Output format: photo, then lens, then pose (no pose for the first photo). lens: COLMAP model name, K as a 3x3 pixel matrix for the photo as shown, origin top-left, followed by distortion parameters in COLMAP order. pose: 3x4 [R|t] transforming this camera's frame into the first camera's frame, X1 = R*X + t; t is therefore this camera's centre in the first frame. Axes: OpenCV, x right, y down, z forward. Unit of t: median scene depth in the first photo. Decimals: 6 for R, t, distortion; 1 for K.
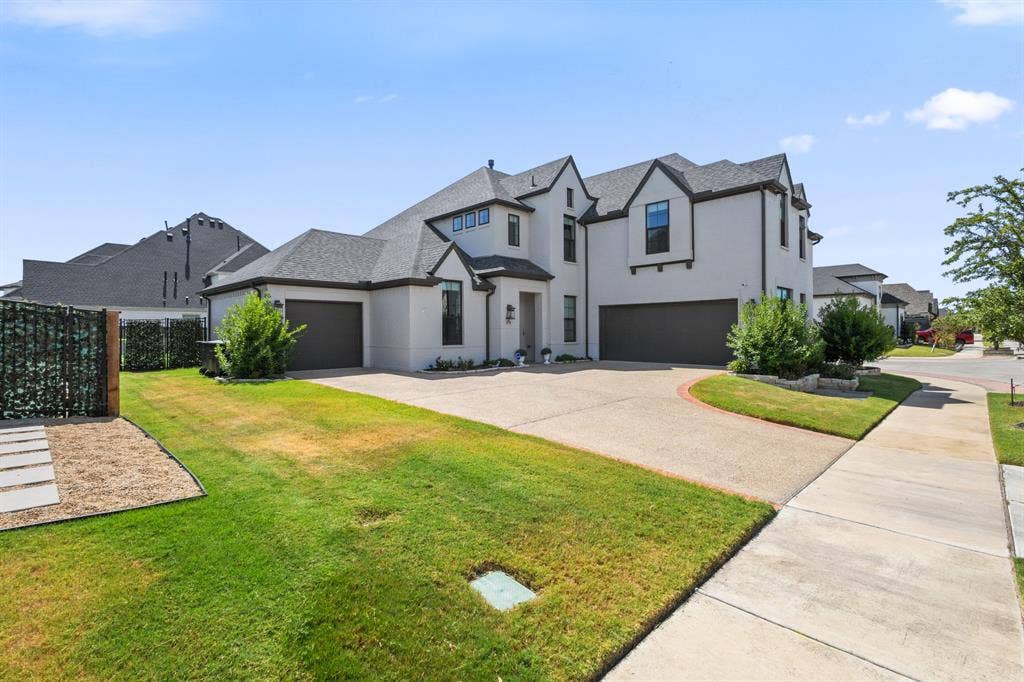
lens RADIAL K [[474.9, 0, 512.6], [0, 474.9, 321.4], [0, 0, 1]] dist [0.008114, -0.000240]
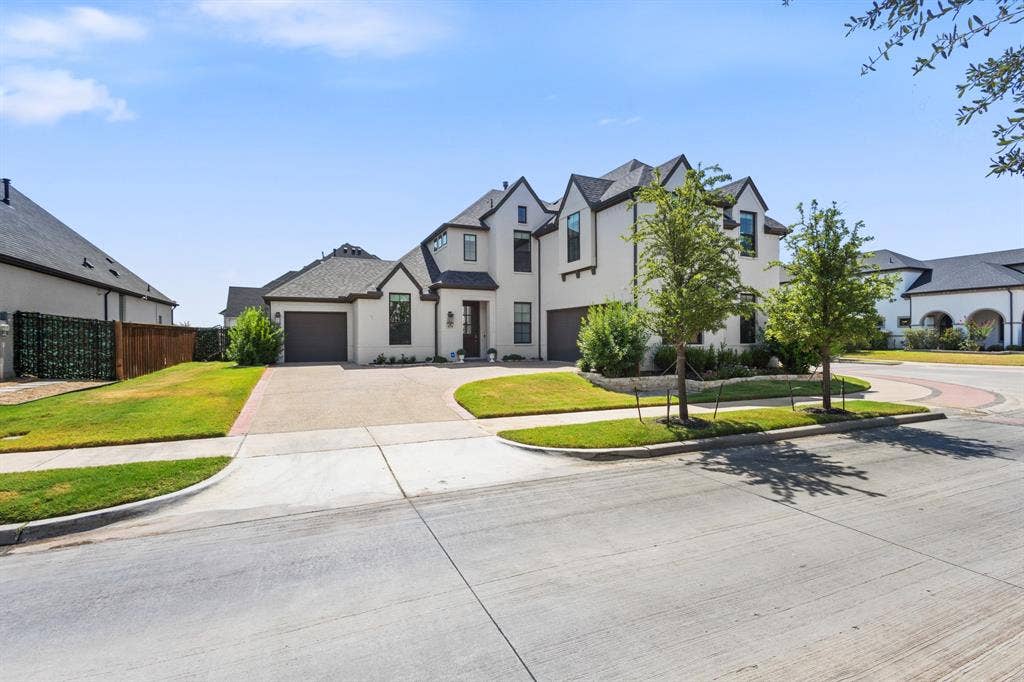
lens RADIAL K [[473.0, 0, 513.6], [0, 473.0, 331.0], [0, 0, 1]] dist [0.004182, -0.000417]
pose [[0.935716, -0.007009, -0.352685, 0.547048], [0.009204, 0.999947, 0.004547, 0.009313], [0.352635, -0.007501, 0.935731, -0.059127]]
